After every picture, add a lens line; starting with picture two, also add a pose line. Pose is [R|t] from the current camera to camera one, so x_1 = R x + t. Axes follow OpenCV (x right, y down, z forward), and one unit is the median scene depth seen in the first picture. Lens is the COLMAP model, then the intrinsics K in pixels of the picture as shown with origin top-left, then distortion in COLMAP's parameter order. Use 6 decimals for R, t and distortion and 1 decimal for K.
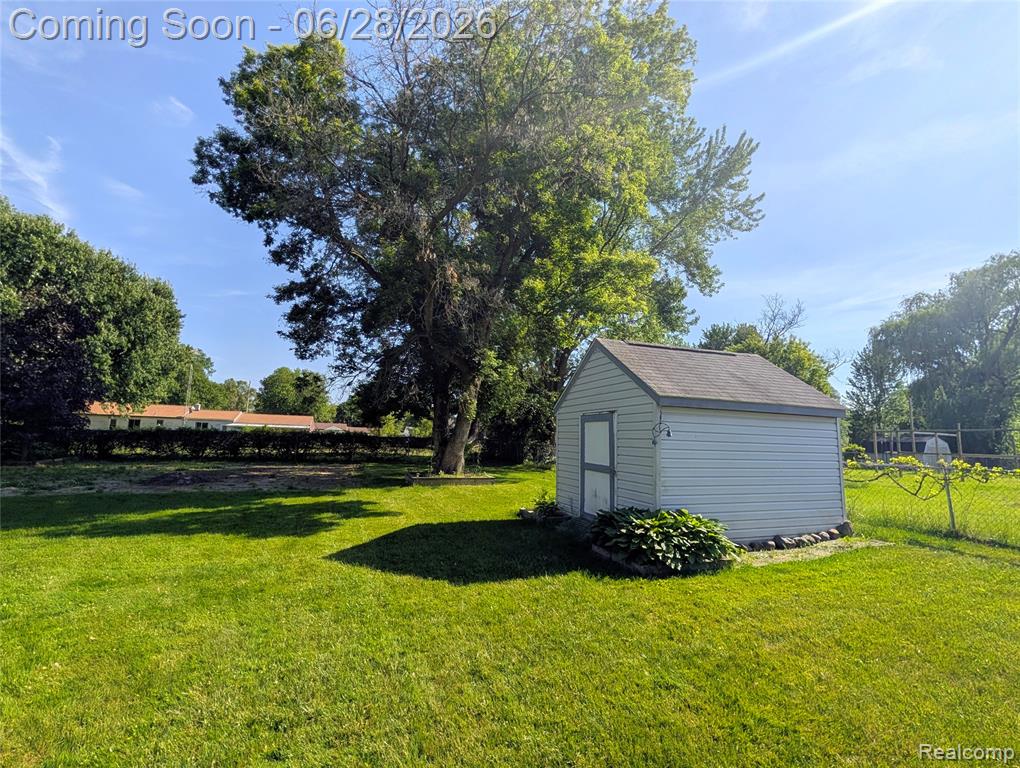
lens RADIAL K [[445.3, 0, 510.0], [0, 445.3, 384.0], [0, 0, 1]] dist [0.001105, -0.000243]
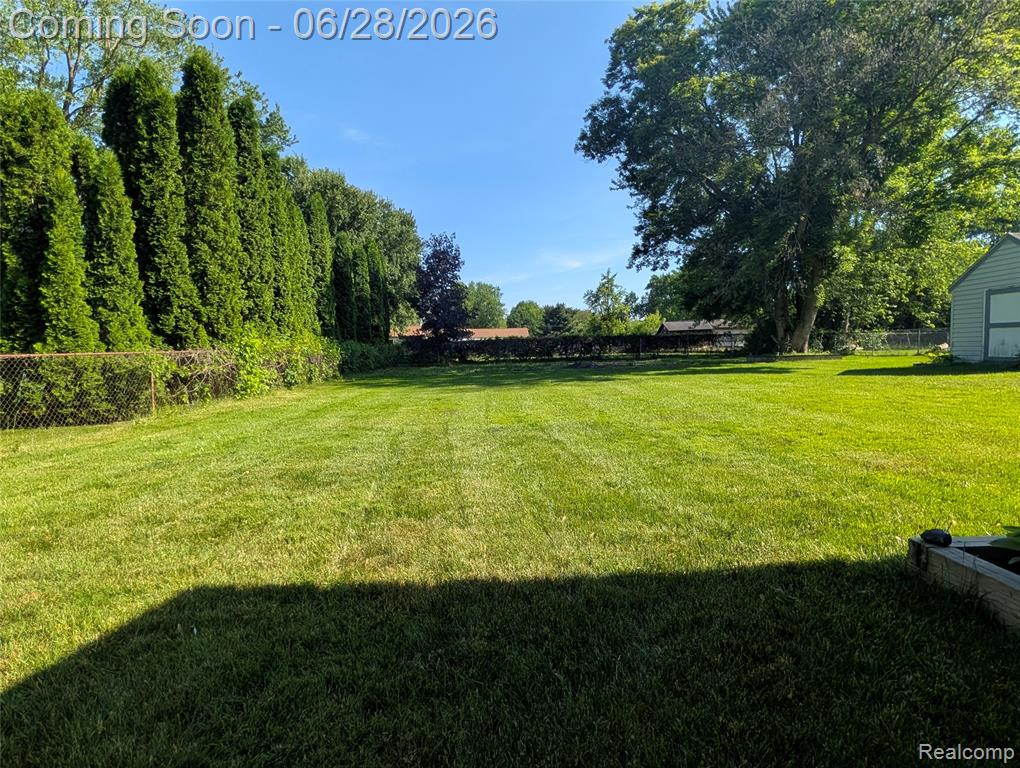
lens RADIAL K [[523.4, 0, 512.2], [0, 523.4, 387.4], [0, 0, 1]] dist [0.000158, -0.000521]
pose [[0.946653, -0.031447, -0.320716, -0.495613], [0.092133, 0.980097, 0.175847, -0.039087], [0.308802, -0.196015, 0.930709, -0.712017]]
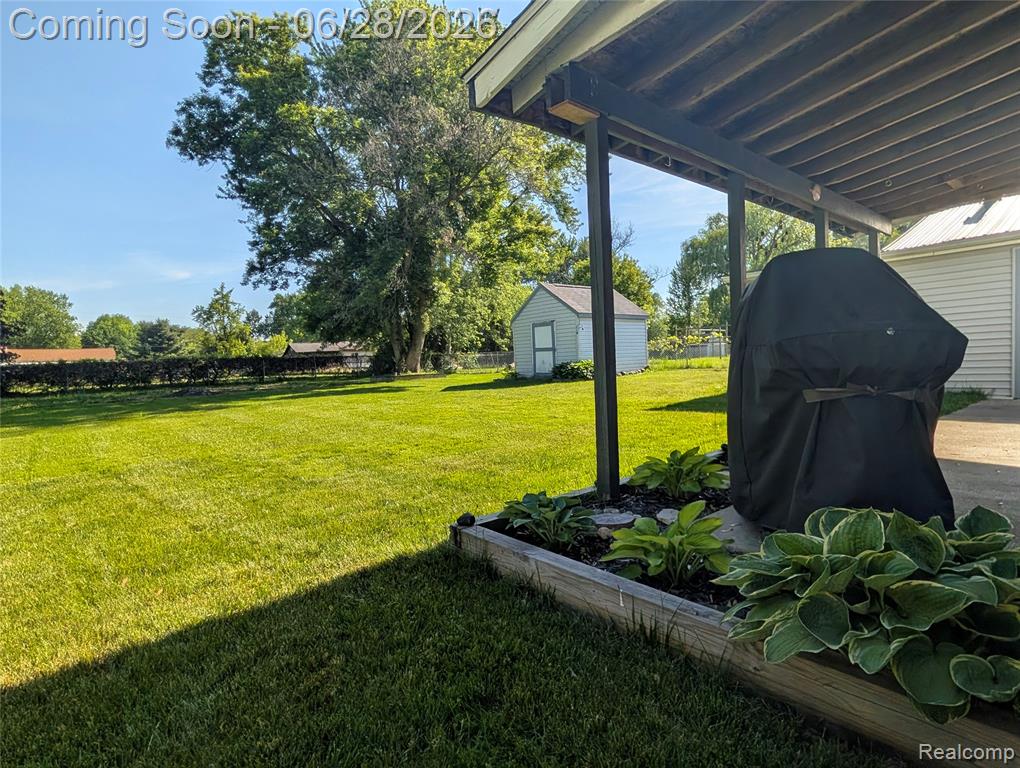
lens RADIAL K [[523.4, 0, 512.2], [0, 523.4, 387.4], [0, 0, 1]] dist [0.000158, -0.000521]
pose [[0.935930, -0.086724, 0.341341, -0.473224], [0.026358, 0.983738, 0.177665, -0.041572], [-0.351197, -0.157285, 0.922996, -0.720714]]
